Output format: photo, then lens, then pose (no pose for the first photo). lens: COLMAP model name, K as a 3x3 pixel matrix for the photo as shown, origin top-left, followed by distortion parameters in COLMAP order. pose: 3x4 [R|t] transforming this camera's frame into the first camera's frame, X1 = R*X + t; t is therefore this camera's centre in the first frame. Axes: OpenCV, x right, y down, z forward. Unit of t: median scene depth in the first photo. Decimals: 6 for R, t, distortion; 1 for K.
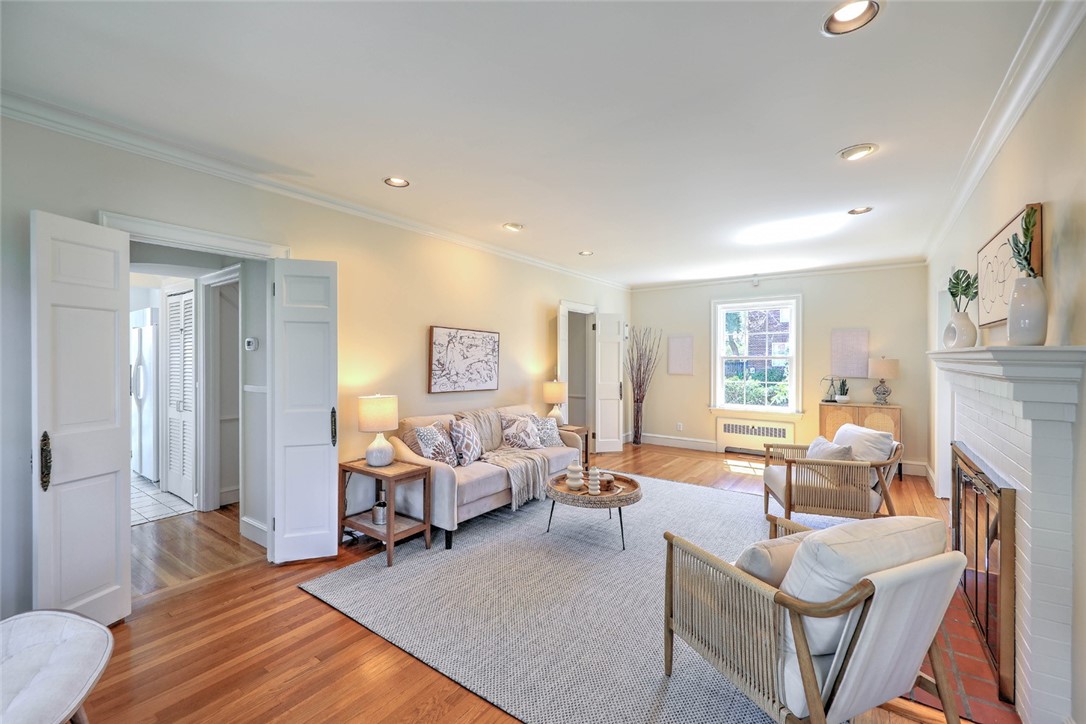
lens RADIAL K [[462.6, 0, 538.4], [0, 462.6, 356.1], [0, 0, 1]] dist [0.013660, 0.000103]
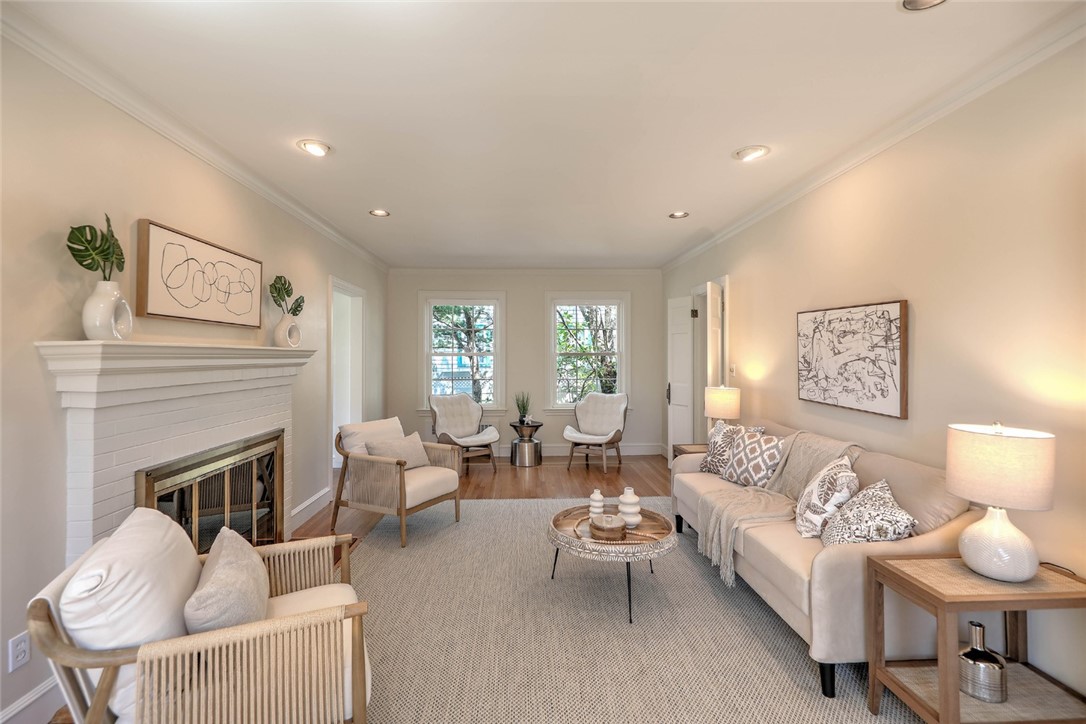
lens RADIAL K [[477.8, 0, 541.8], [0, 477.8, 359.2], [0, 0, 1]] dist [0.001596, 0.000159]
pose [[-0.782429, -0.001853, -0.622737, 0.564226], [-0.004944, 0.999983, 0.003237, 0.011717], [0.622720, 0.005612, -0.782424, 1.268155]]
